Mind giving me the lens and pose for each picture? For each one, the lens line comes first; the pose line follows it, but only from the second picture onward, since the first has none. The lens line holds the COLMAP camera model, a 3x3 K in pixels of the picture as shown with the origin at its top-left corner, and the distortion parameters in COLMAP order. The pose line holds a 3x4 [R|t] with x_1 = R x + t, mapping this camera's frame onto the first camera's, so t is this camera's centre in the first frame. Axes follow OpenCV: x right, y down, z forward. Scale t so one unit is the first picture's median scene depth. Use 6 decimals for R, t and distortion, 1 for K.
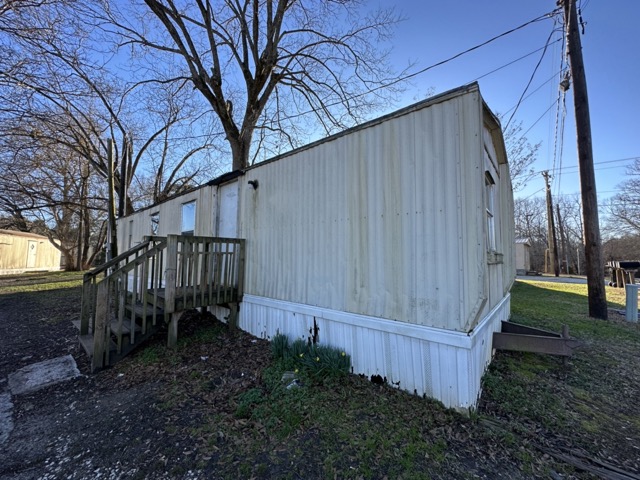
lens RADIAL K [[255.0, 0, 320.0], [0, 255.0, 240.0], [0, 0, 1]] dist [-0.000708, 0.000025]
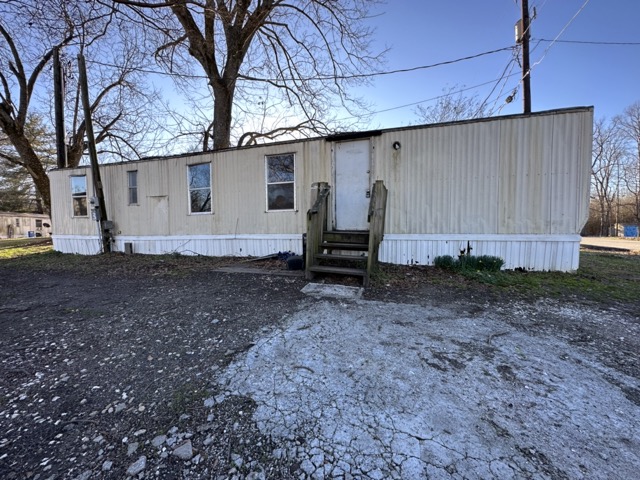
lens RADIAL K [[255.0, 0, 320.0], [0, 255.0, 240.0], [0, 0, 1]] dist [-0.000708, 0.000025]
pose [[0.918677, -0.033185, 0.393613, -1.493346], [-0.011417, 0.993818, 0.110435, 0.142984], [-0.394844, -0.105948, 0.912619, -0.039357]]
